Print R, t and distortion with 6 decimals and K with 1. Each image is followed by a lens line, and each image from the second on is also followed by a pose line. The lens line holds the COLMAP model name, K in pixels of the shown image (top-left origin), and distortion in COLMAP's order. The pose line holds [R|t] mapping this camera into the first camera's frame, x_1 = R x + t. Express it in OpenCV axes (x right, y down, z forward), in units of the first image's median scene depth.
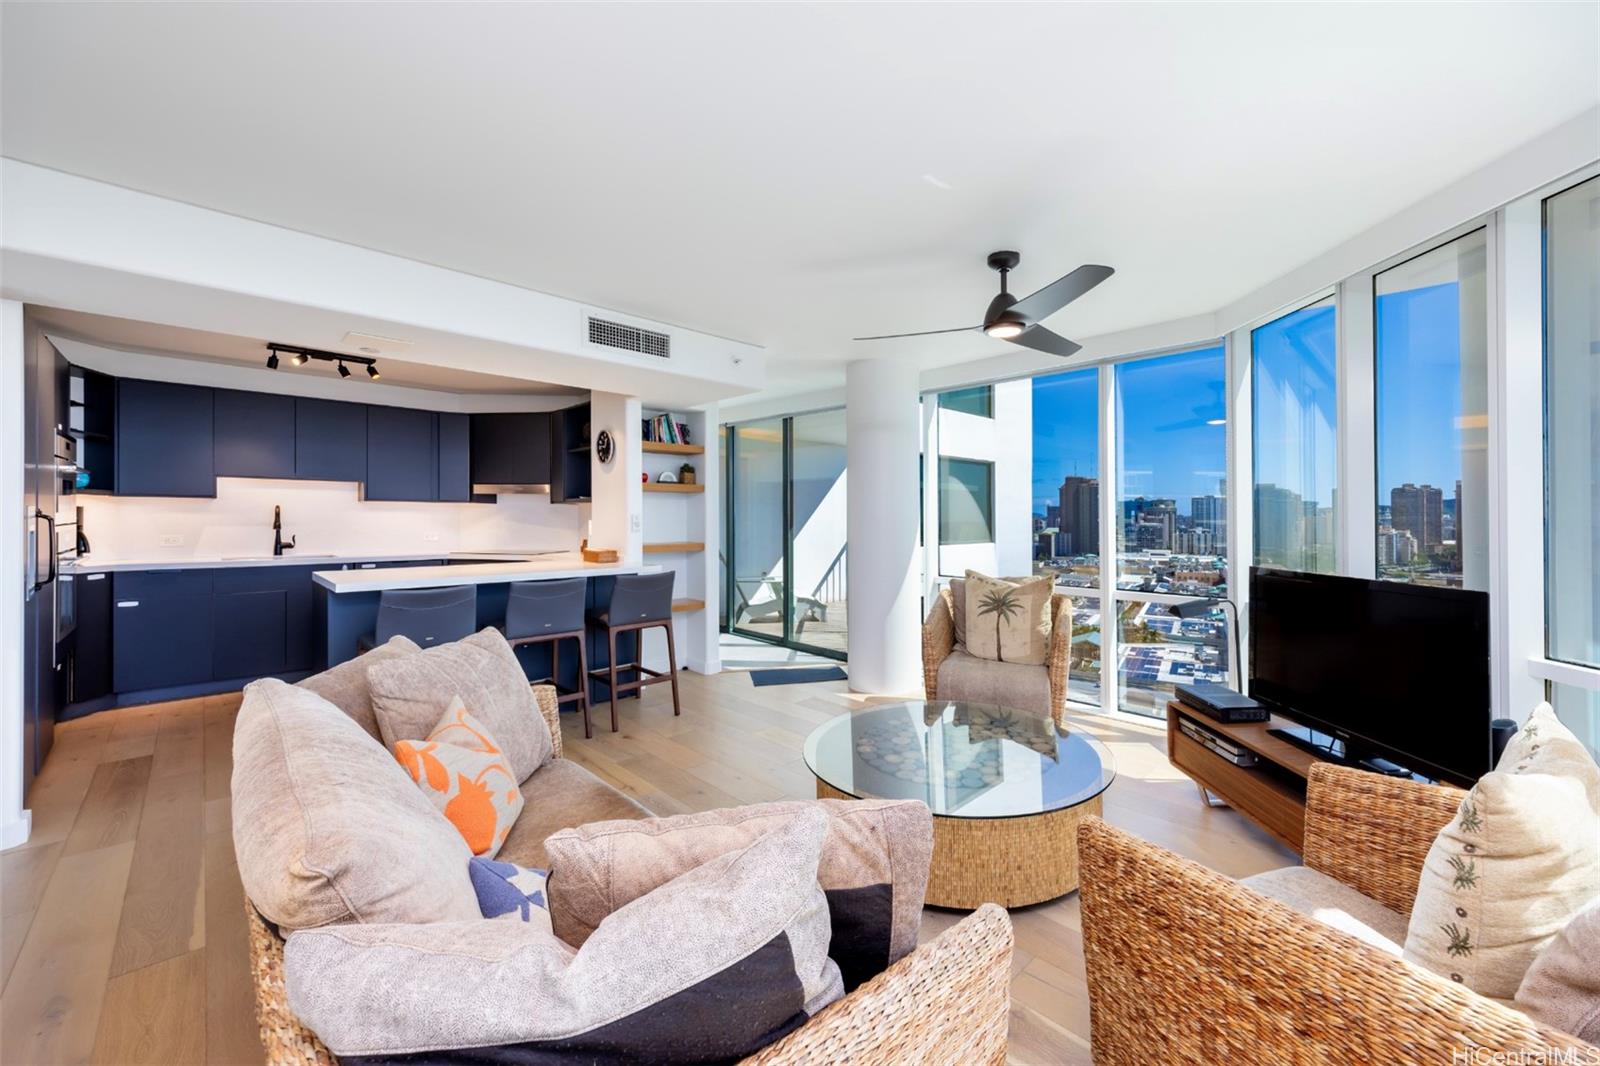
lens RADIAL K [[625.0, 0, 801.0], [0, 625.0, 517.8], [0, 0, 1]] dist [-0.001227, 0.000249]
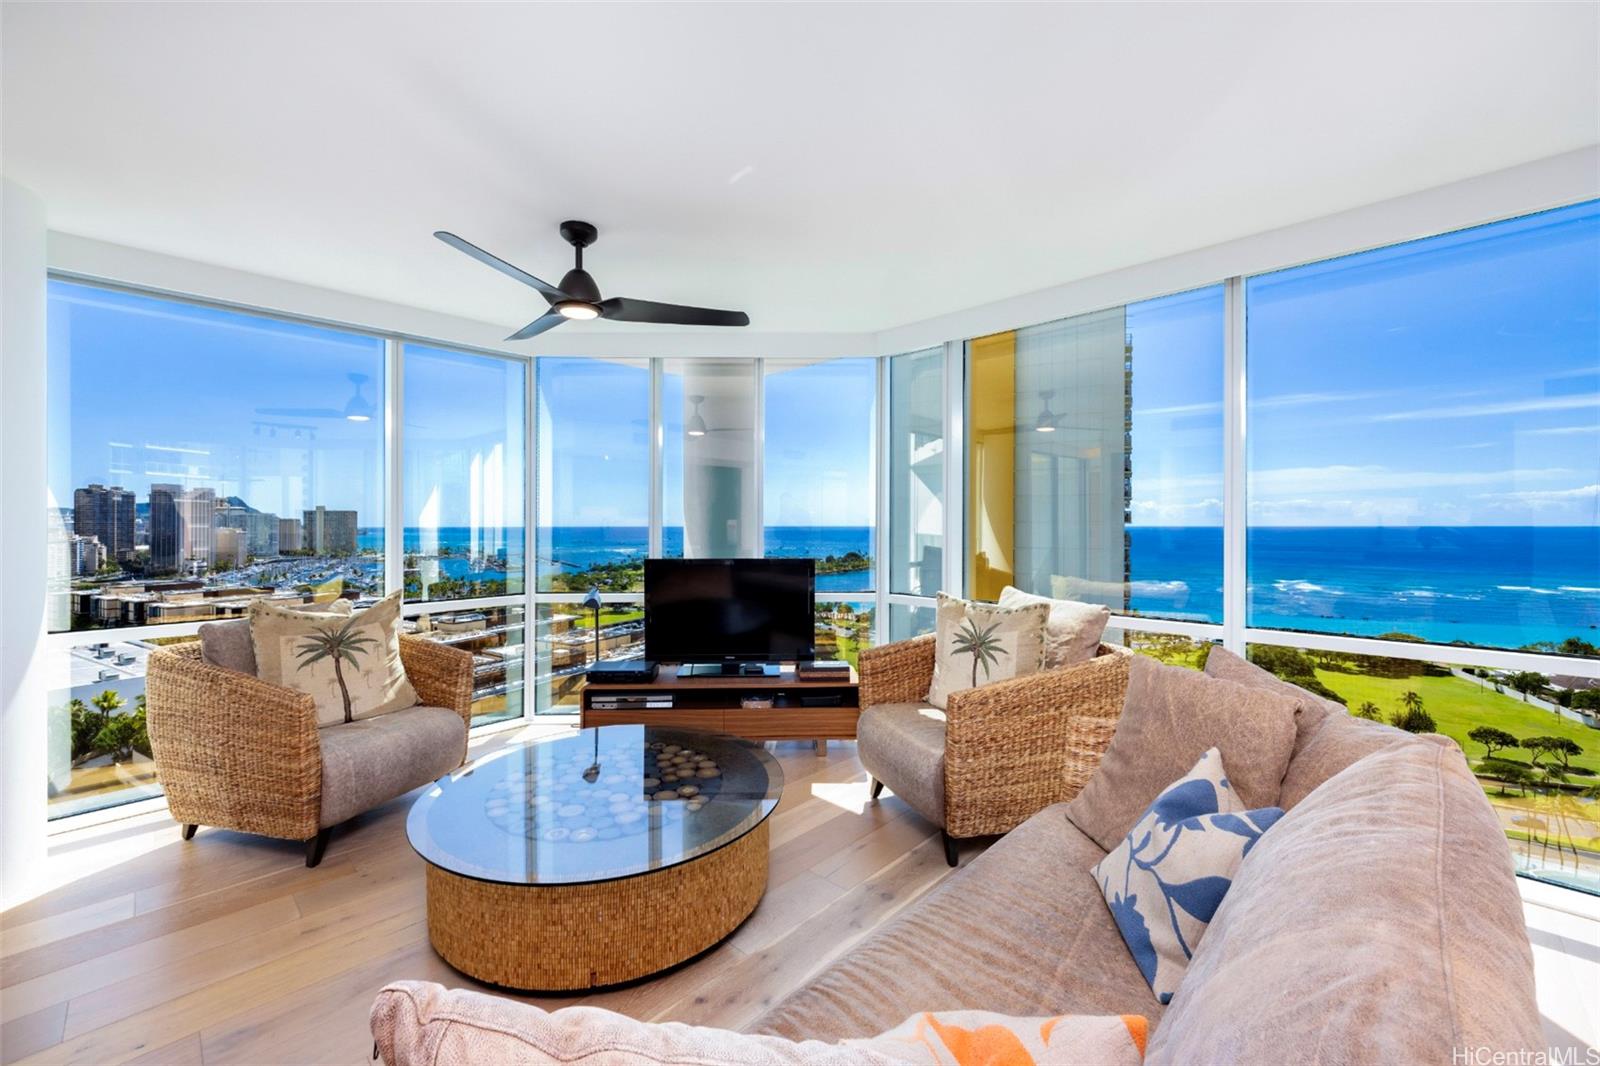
lens RADIAL K [[646.3, 0, 823.6], [0, 646.3, 533.4], [0, 0, 1]] dist [-0.011490, 0.000287]
pose [[-0.058227, -0.018040, 0.998140, -0.338931], [0.000237, 0.999836, 0.018084, 0.000650], [-0.998303, 0.001289, -0.058213, 0.383965]]
